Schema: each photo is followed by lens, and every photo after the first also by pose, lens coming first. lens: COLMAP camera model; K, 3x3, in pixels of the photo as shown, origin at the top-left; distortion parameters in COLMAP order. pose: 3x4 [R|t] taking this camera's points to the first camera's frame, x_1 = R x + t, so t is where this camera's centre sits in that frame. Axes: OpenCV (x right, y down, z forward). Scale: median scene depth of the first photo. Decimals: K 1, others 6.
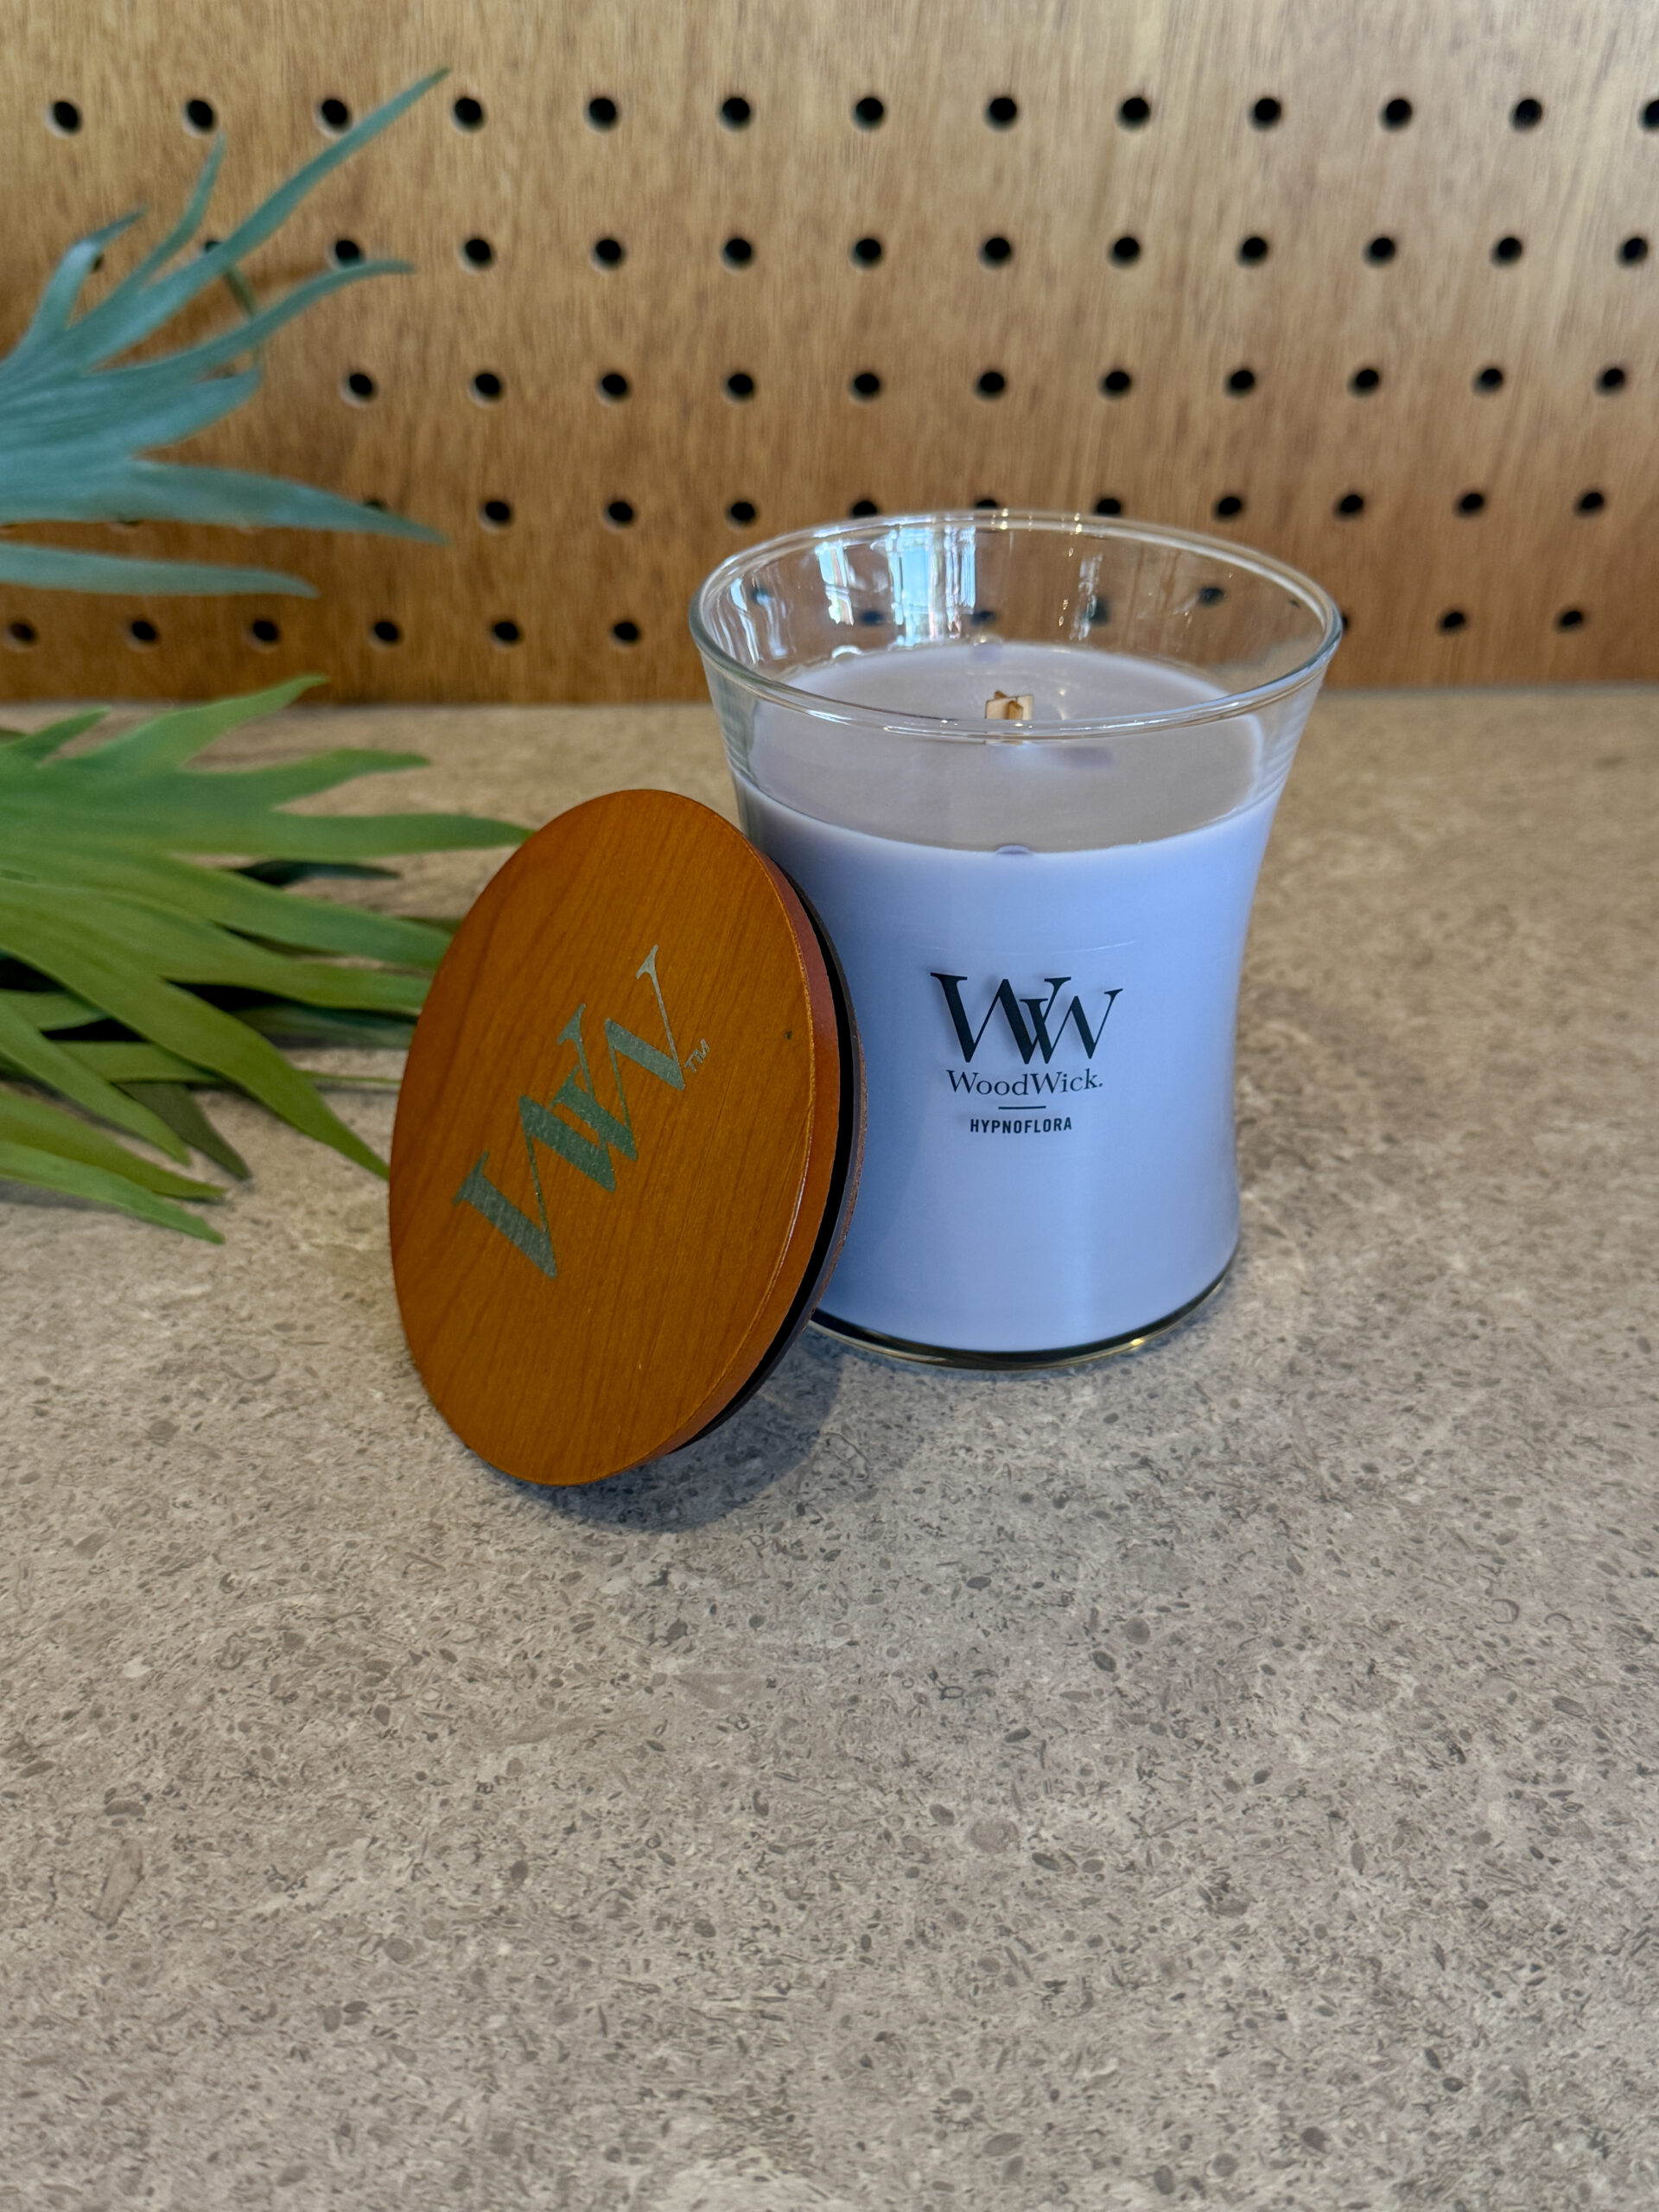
lens RADIAL K [[2257.0, 0, 825.7], [0, 2257.0, 1109.8], [0, 0, 1]] dist [0.207456, -0.611044]
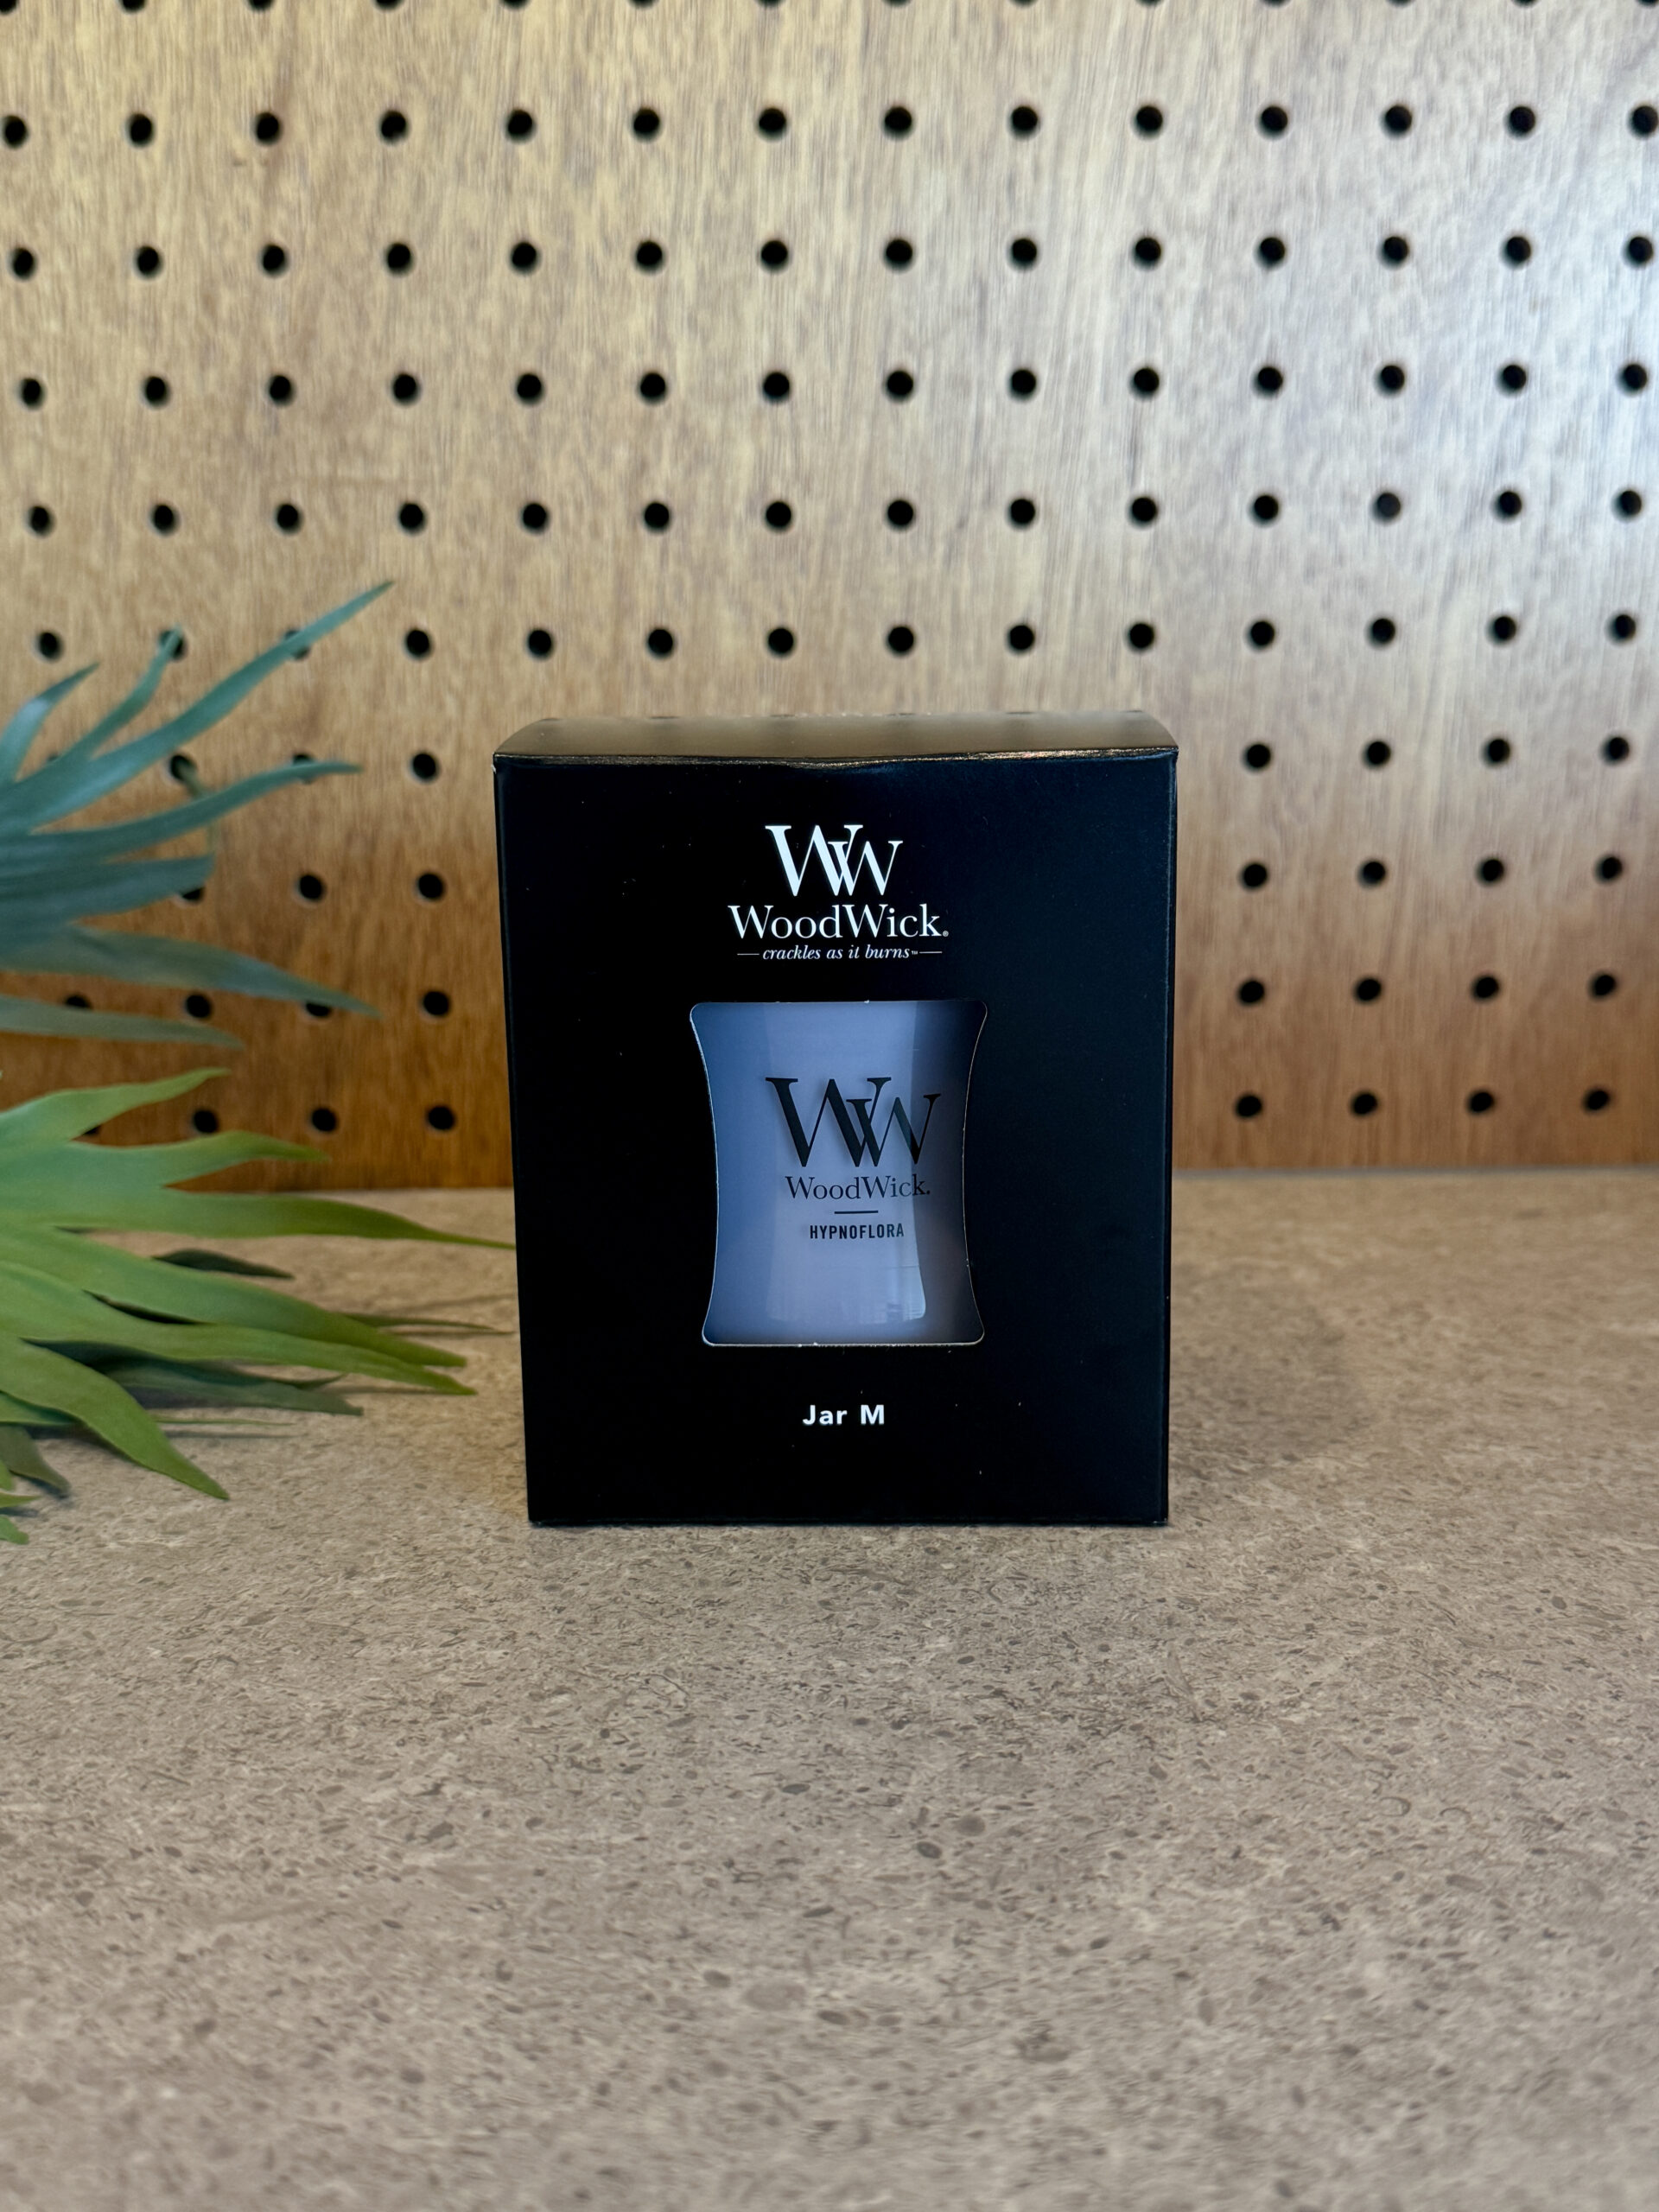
lens RADIAL K [[2247.7, 0, 837.8], [0, 2247.7, 1109.6], [0, 0, 1]] dist [0.220312, -0.640174]
pose [[0.999818, -0.012682, -0.014254, 0.100485], [0.006878, 0.936444, -0.350749, 0.274324], [0.017796, 0.350587, 0.936361, 0.089339]]
